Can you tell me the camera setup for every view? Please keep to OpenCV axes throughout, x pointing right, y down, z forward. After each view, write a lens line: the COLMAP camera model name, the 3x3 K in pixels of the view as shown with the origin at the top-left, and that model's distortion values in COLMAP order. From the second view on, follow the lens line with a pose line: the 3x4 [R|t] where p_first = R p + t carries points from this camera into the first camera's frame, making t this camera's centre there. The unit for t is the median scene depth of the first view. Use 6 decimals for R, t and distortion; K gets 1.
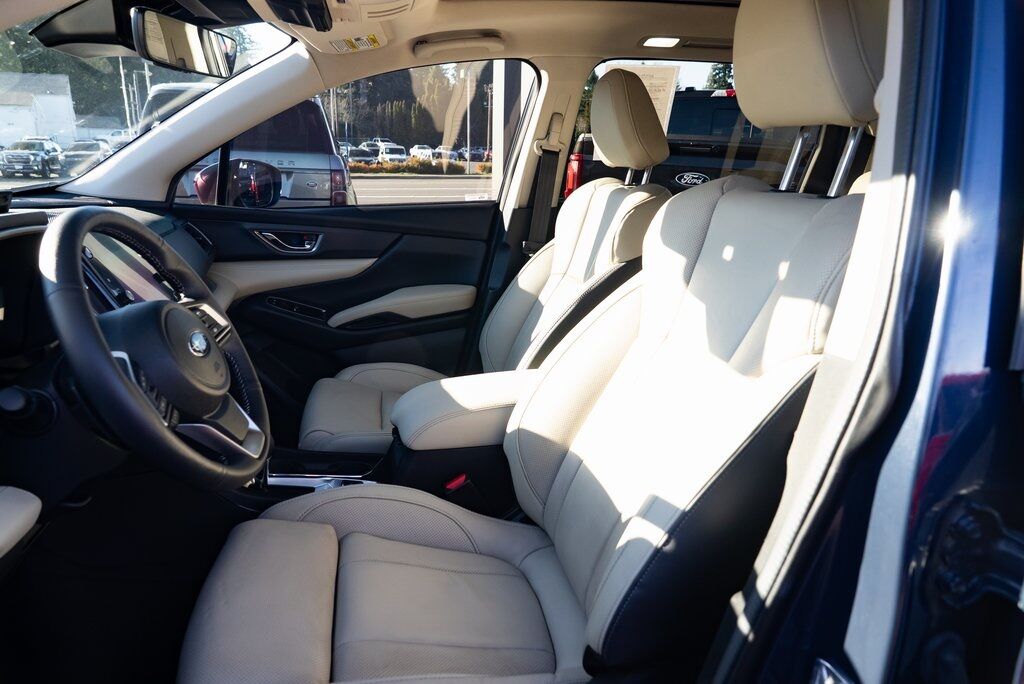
lens RADIAL K [[699.9, 0, 513.0], [0, 699.9, 335.4], [0, 0, 1]] dist [-0.032976, 0.016783]
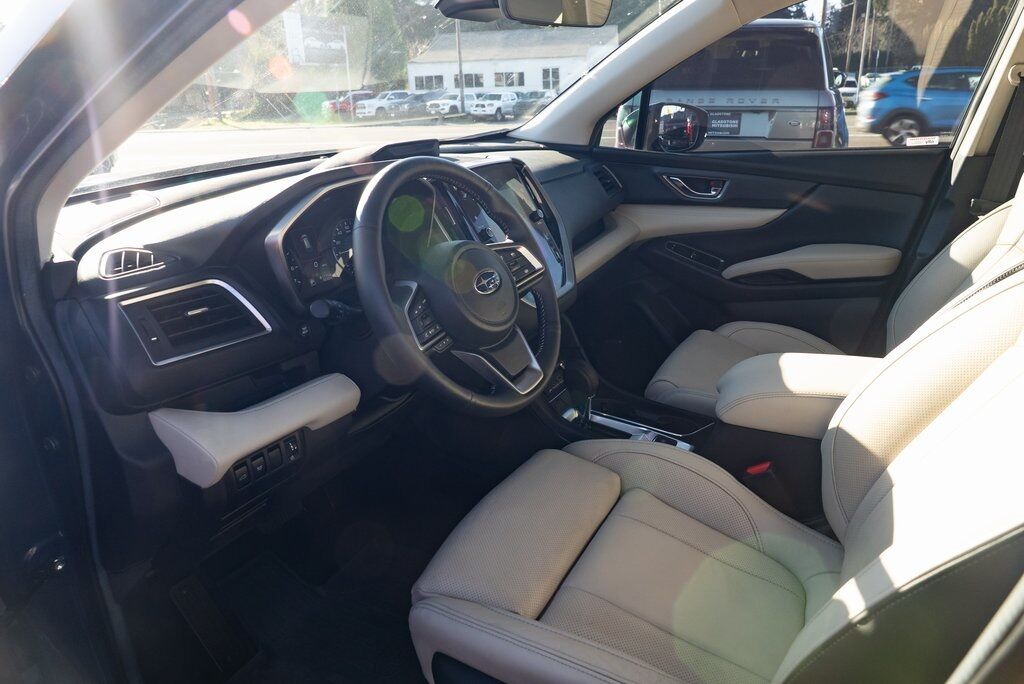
lens RADIAL K [[699.9, 0, 538.5], [0, 699.9, 341.6], [0, 0, 1]] dist [-0.032976, 0.016783]
pose [[0.772510, 0.171701, -0.611348, 0.127143], [-0.113661, 0.984590, 0.132905, -0.021750], [0.624747, -0.033184, 0.780121, 0.072289]]
